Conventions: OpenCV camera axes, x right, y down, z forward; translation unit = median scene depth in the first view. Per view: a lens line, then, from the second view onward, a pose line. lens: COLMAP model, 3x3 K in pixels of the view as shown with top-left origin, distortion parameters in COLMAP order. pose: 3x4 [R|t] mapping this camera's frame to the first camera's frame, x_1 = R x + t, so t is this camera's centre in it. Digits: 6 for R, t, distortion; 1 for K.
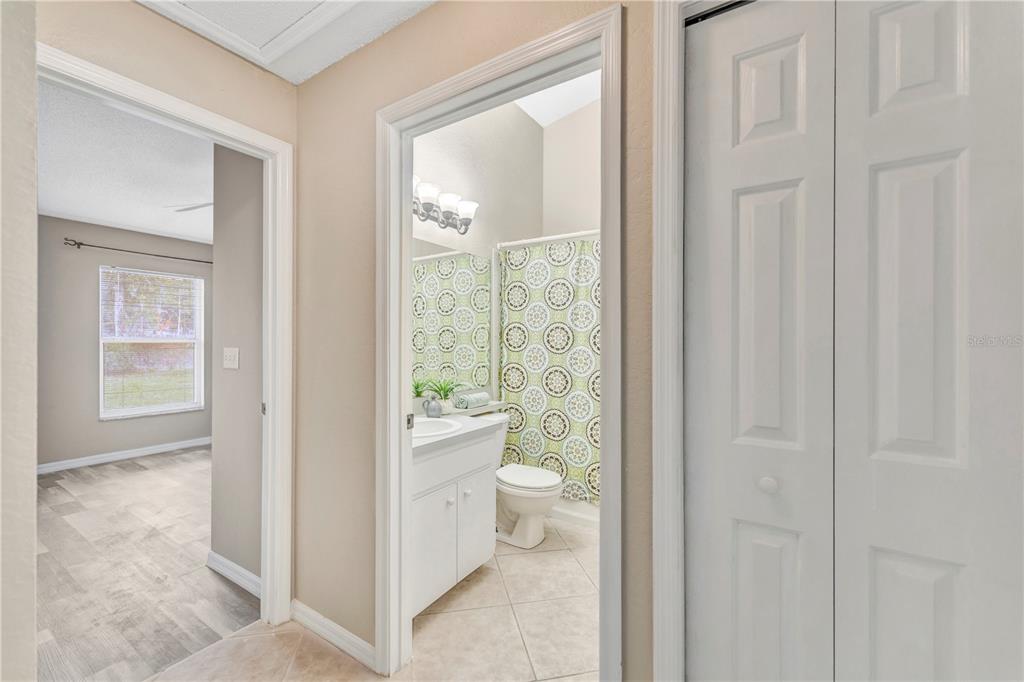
lens RADIAL K [[414.6, 0, 512.0], [0, 414.6, 341.0], [0, 0, 1]] dist [-0.001955, -0.000423]
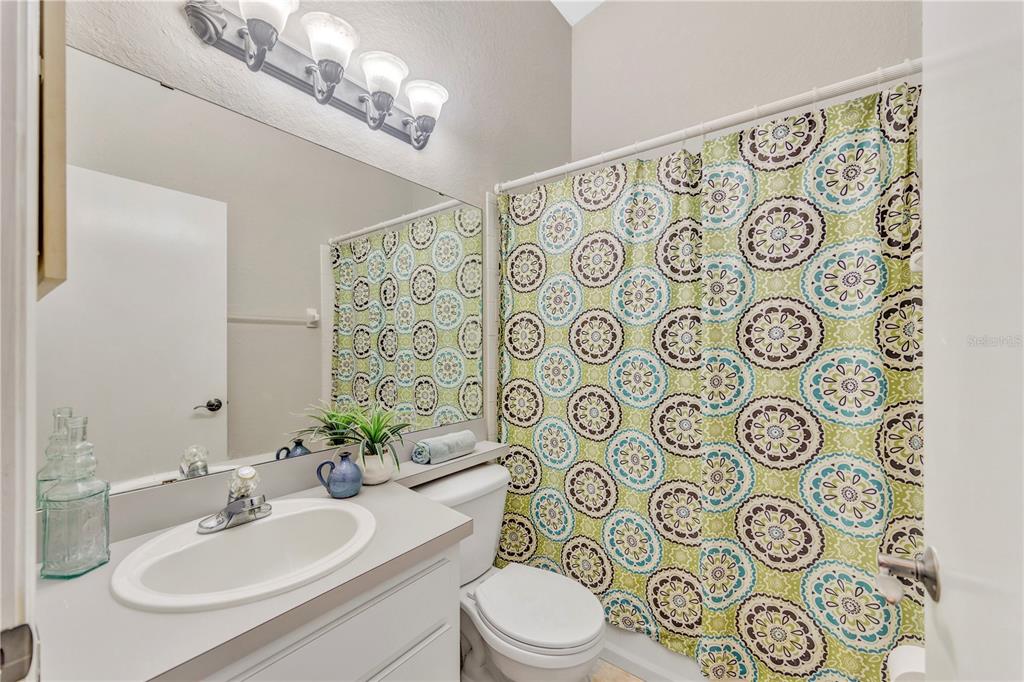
lens RADIAL K [[414.6, 0, 512.0], [0, 414.6, 341.0], [0, 0, 1]] dist [-0.001955, -0.000423]
pose [[0.996715, -0.003130, -0.080929, 0.041133], [0.002433, 0.999959, -0.008718, 0.003362], [0.080953, 0.008492, 0.996682, 0.403922]]
